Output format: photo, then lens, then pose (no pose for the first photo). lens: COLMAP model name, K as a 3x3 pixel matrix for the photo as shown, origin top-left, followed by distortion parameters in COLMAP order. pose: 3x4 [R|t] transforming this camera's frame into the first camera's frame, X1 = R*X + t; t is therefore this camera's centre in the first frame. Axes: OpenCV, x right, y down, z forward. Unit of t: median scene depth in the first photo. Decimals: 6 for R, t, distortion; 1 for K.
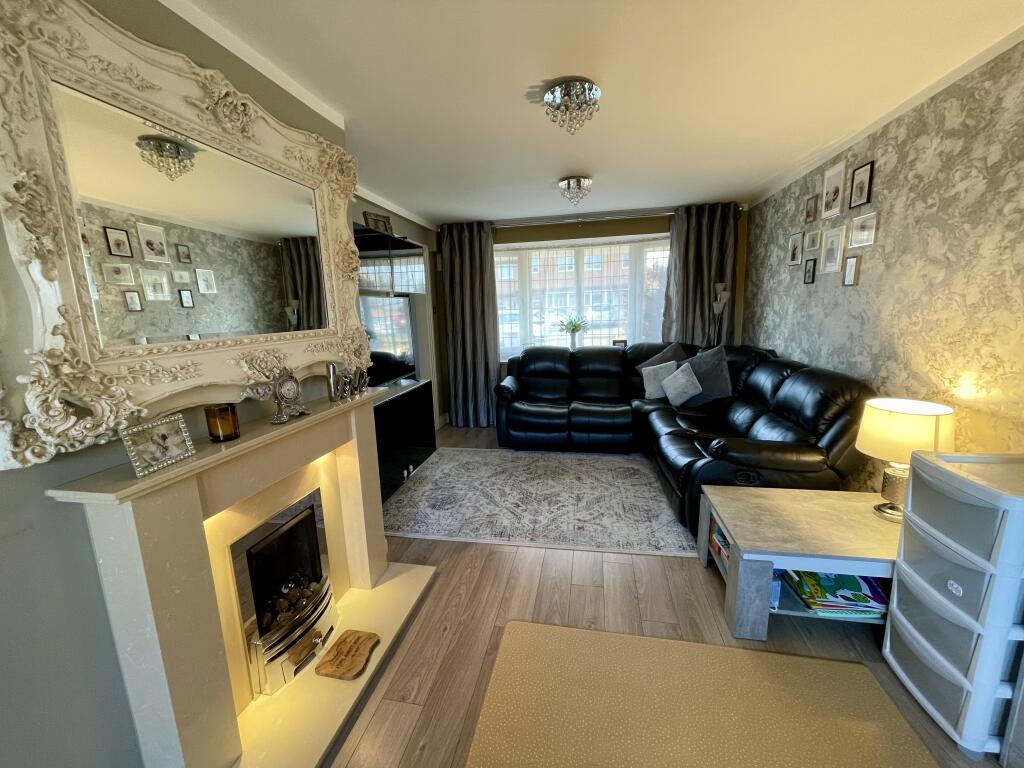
lens RADIAL K [[422.1, 0, 512.0], [0, 422.1, 384.0], [0, 0, 1]] dist [0.001259, -0.004352]
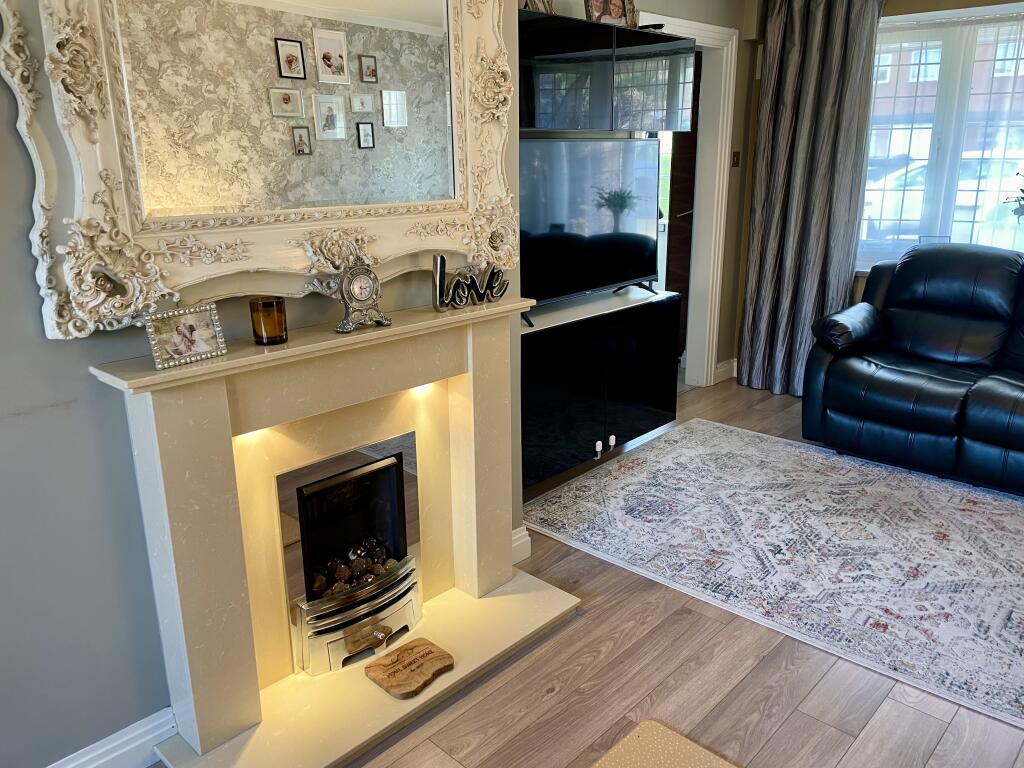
lens RADIAL K [[799.9, 0, 513.8], [0, 799.9, 385.8], [0, 0, 1]] dist [0.066124, -0.106654]
pose [[0.834764, 0.170644, -0.523497, 0.368827], [-0.107755, 0.983008, 0.148604, -0.045254], [0.539960, -0.067640, 0.838968, -0.014823]]
